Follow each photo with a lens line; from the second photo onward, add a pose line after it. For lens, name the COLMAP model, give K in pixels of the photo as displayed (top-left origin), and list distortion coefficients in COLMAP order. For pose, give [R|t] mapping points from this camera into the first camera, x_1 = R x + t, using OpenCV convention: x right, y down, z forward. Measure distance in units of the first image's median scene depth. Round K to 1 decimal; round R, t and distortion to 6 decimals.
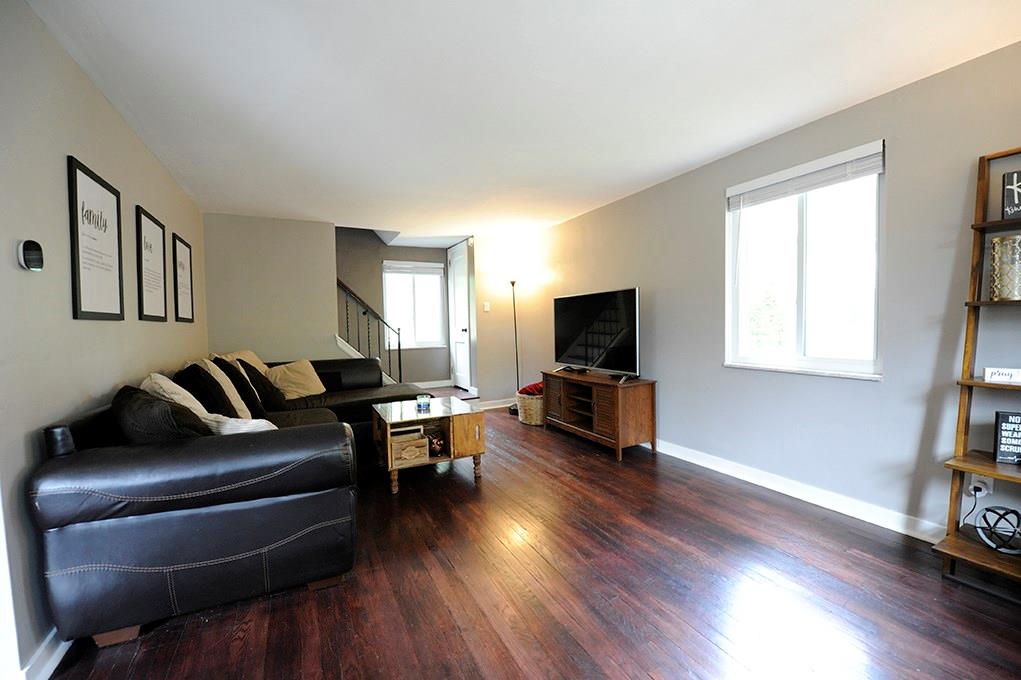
lens RADIAL K [[408.2, 0, 507.9], [0, 408.2, 337.6], [0, 0, 1]] dist [-0.016093, -0.000165]
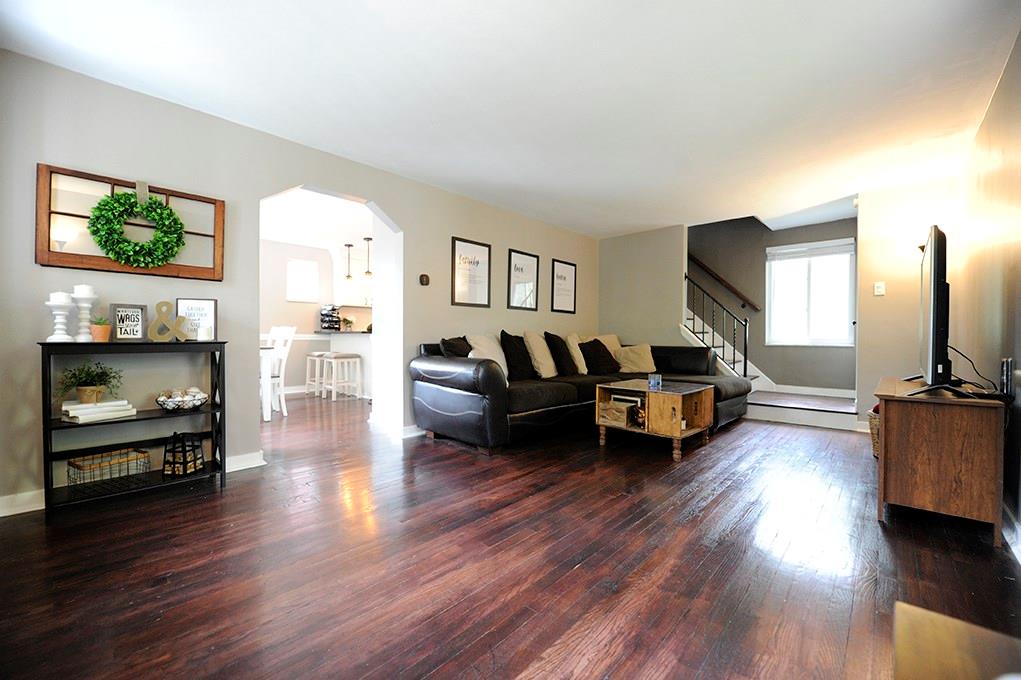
lens RADIAL K [[408.2, 0, 510.3], [0, 408.2, 338.2], [0, 0, 1]] dist [-0.016093, -0.000165]
pose [[0.316056, 0.026527, -0.948369, 0.713497], [-0.046010, 0.998861, 0.012605, 0.054510], [0.947624, 0.039651, 0.316917, 0.308890]]
